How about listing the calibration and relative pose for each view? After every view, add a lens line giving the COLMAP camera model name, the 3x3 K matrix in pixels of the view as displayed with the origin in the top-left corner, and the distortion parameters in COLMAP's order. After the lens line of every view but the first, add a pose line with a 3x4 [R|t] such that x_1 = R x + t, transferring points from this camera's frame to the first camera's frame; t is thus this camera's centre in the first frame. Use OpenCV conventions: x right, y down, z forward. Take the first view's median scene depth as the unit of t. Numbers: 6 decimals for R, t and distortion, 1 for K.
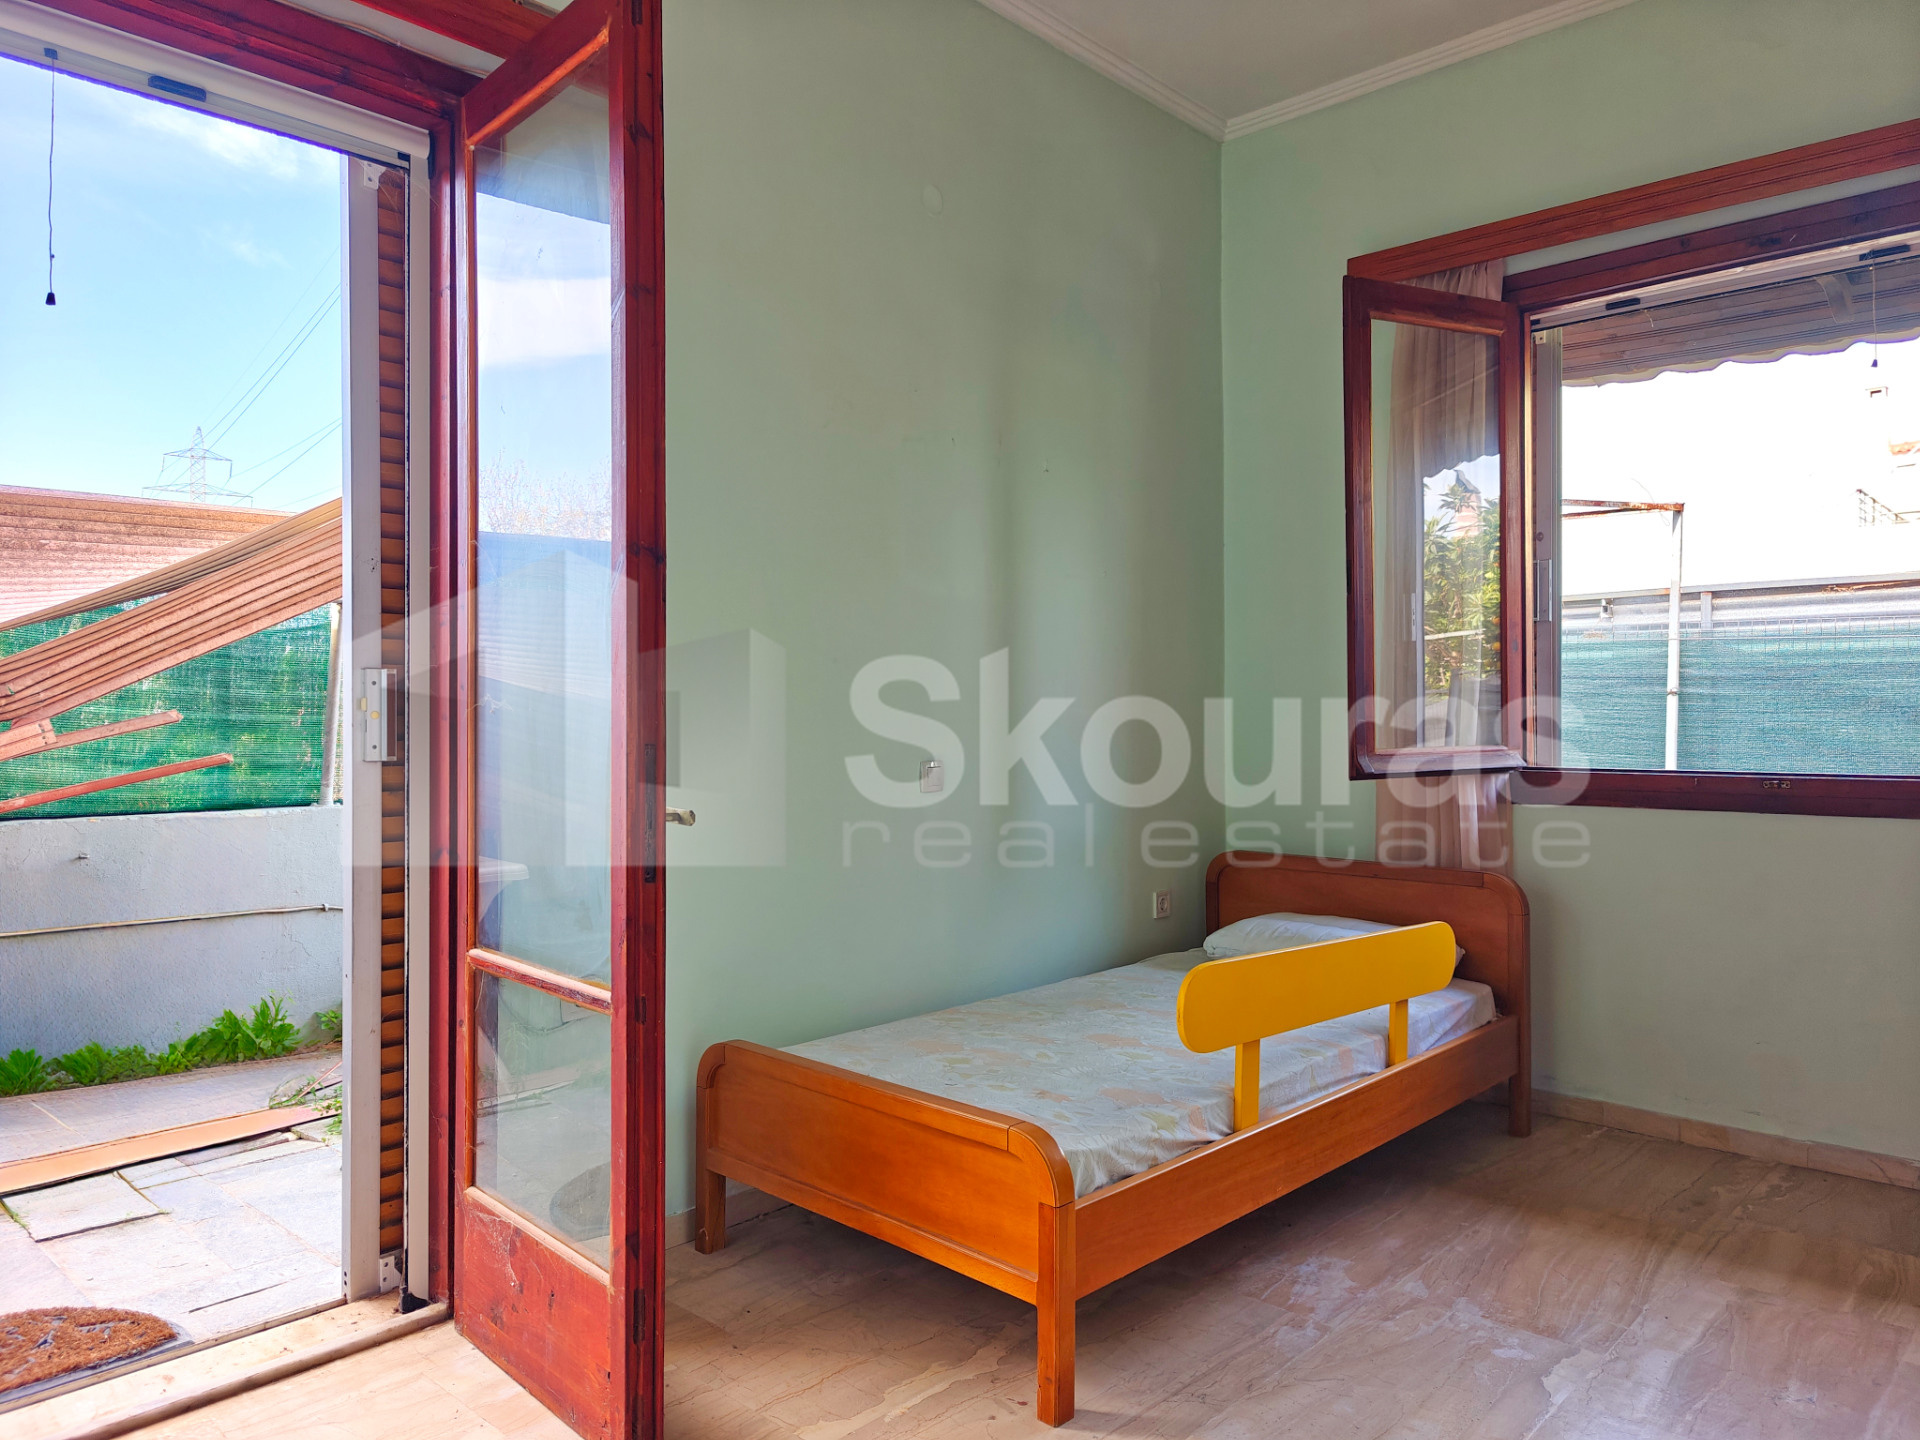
lens RADIAL K [[1290.5, 0, 960.4], [0, 1290.5, 659.2], [0, 0, 1]] dist [-0.004445, -0.042316]
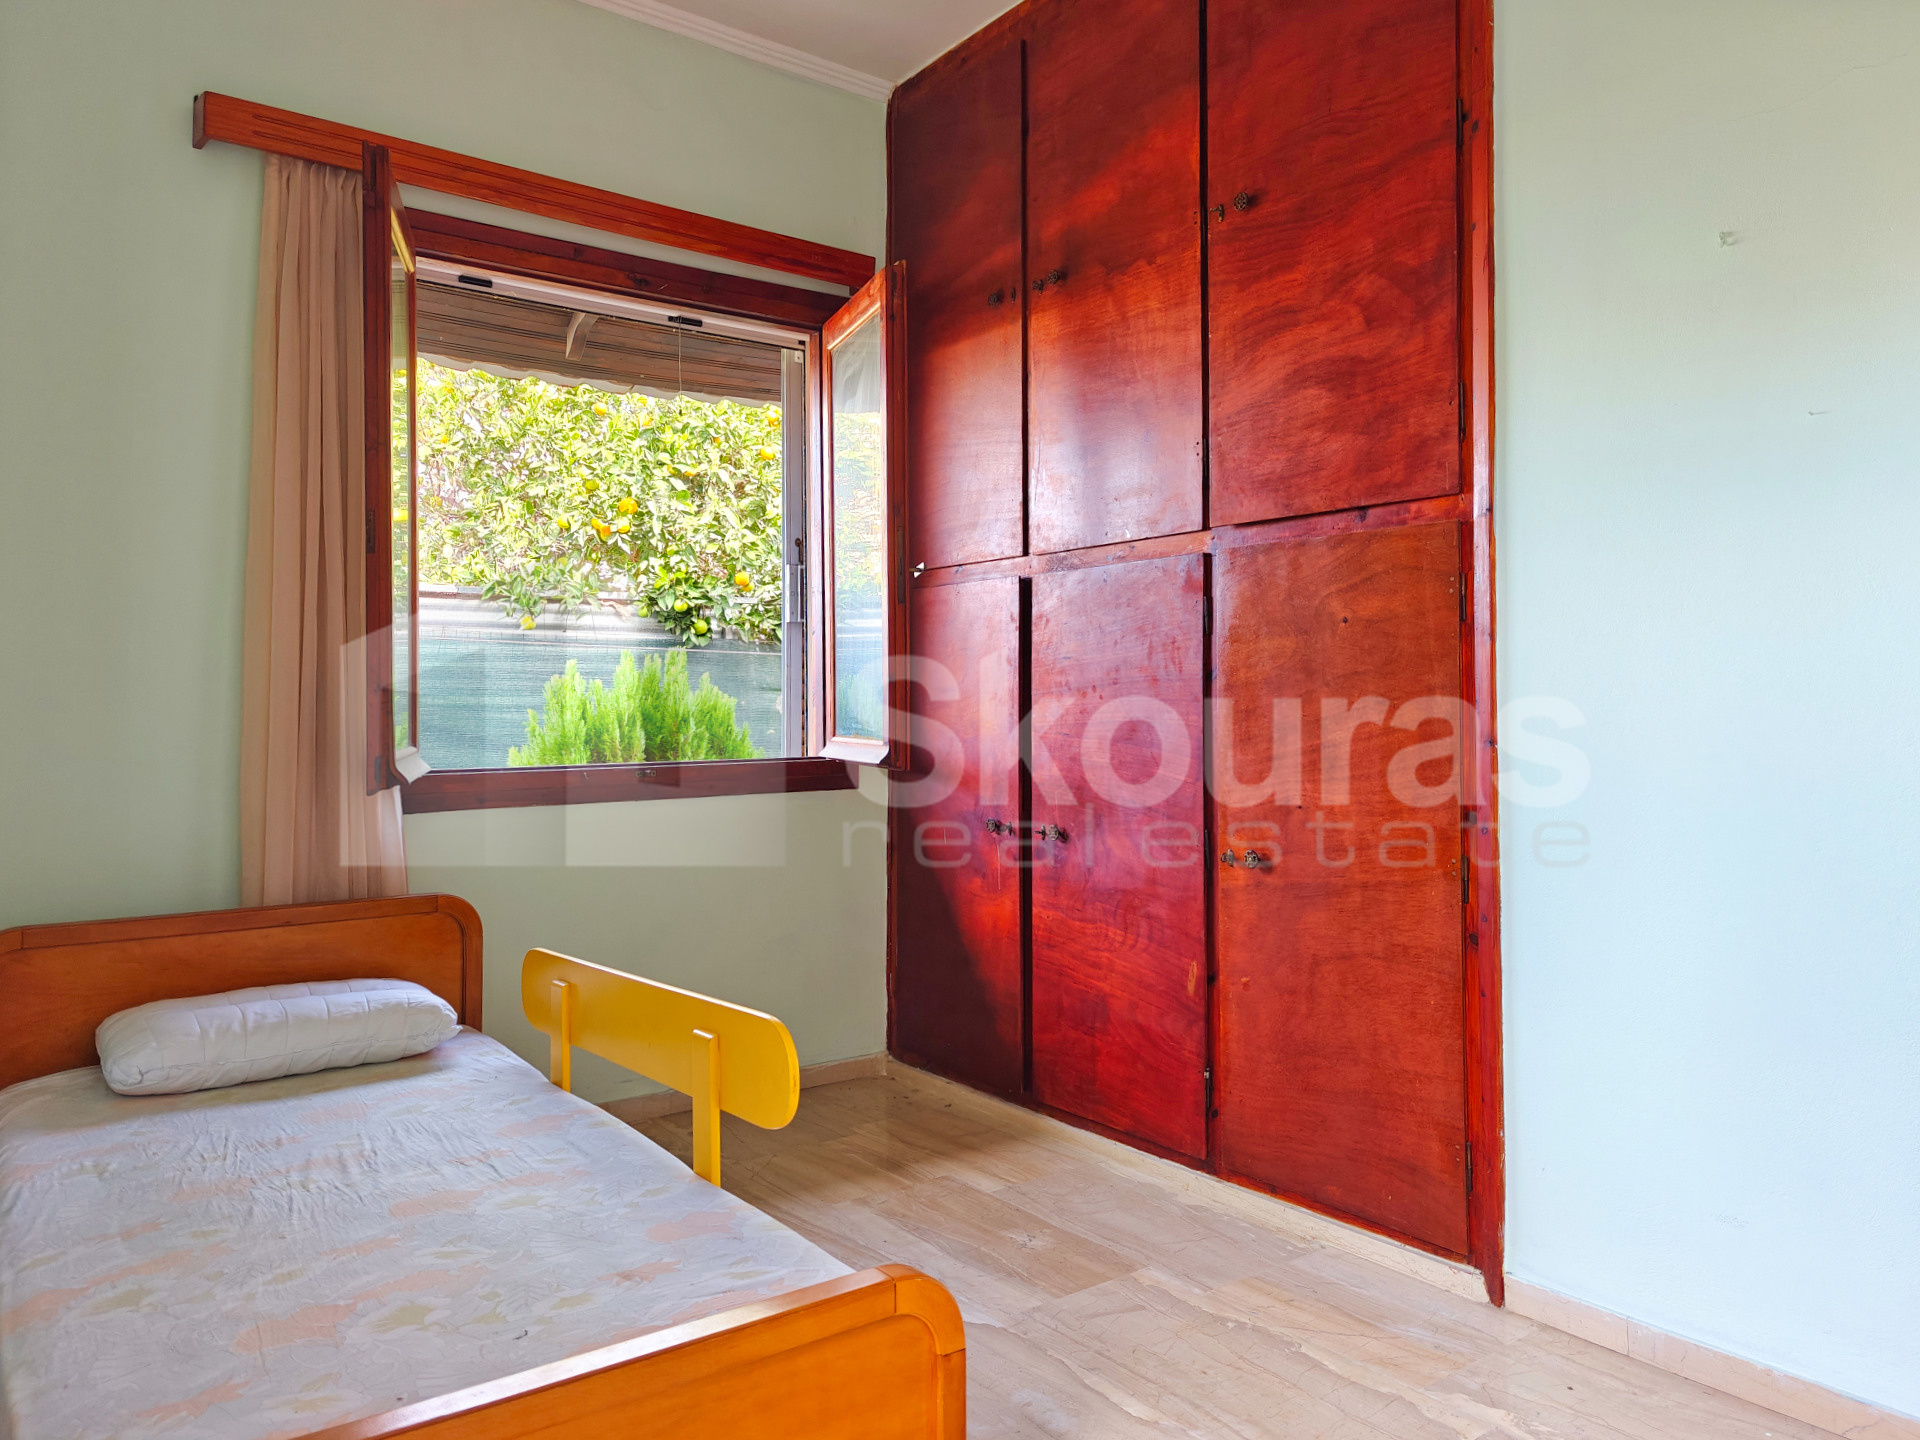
lens RADIAL K [[1323.4, 0, 959.5], [0, 1323.4, 693.7], [0, 0, 1]] dist [0.035733, -0.038803]
pose [[0.165163, 0.012702, 0.986184, -0.578242], [-0.041159, 0.999135, -0.005976, 0.027296], [-0.985407, -0.039603, 0.165543, 0.697231]]
